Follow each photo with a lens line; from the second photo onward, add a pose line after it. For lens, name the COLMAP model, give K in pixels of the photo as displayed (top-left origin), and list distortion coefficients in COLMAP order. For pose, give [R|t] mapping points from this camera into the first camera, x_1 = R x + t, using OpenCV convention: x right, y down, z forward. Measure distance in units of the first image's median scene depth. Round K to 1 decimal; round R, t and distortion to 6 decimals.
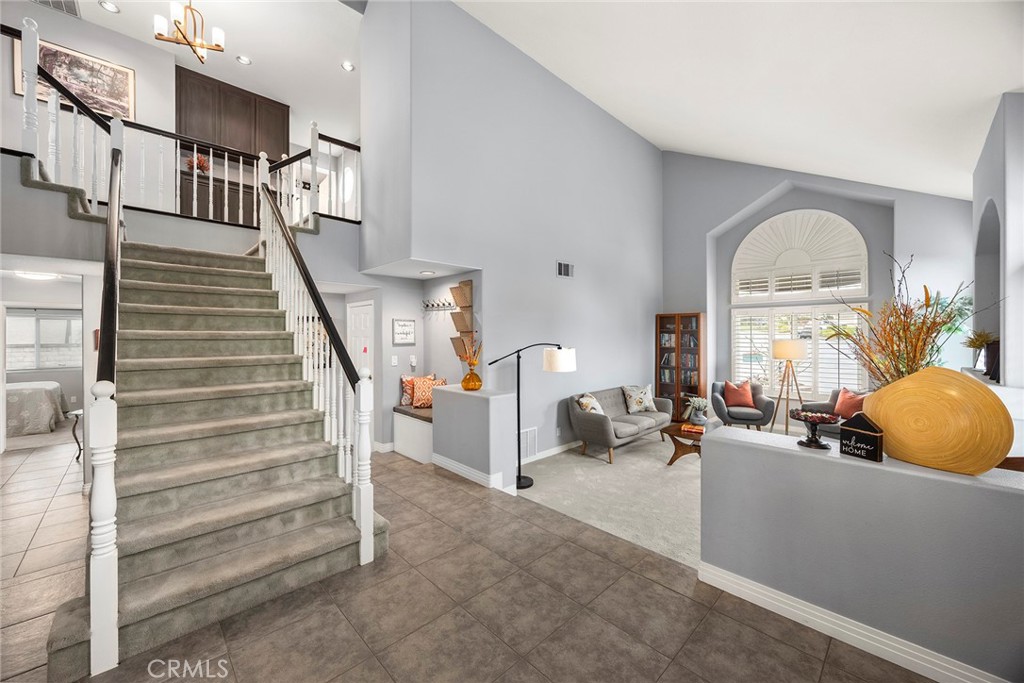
lens RADIAL K [[389.7, 0, 508.5], [0, 389.7, 336.1], [0, 0, 1]] dist [0.009241, -0.000219]
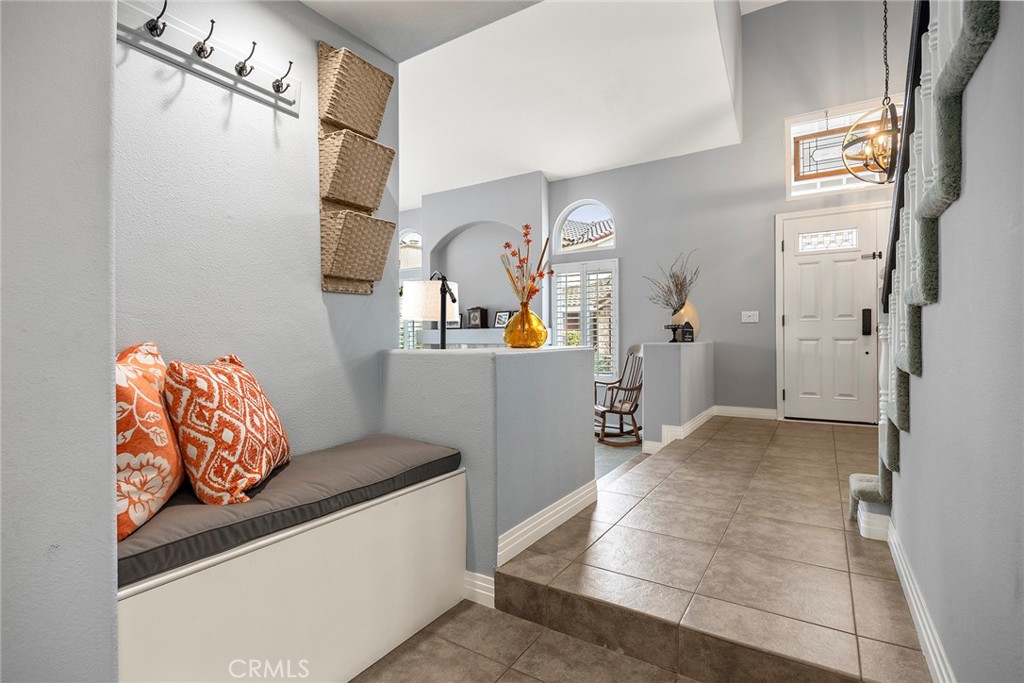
lens RADIAL K [[492.6, 0, 511.7], [0, 492.6, 341.0], [0, 0, 1]] dist [-0.003070, -0.000248]
pose [[-0.244615, -0.000601, 0.969620, -0.926203], [0.007992, 0.999965, 0.002636, 0.180209], [-0.969587, 0.008394, -0.244601, 1.621615]]
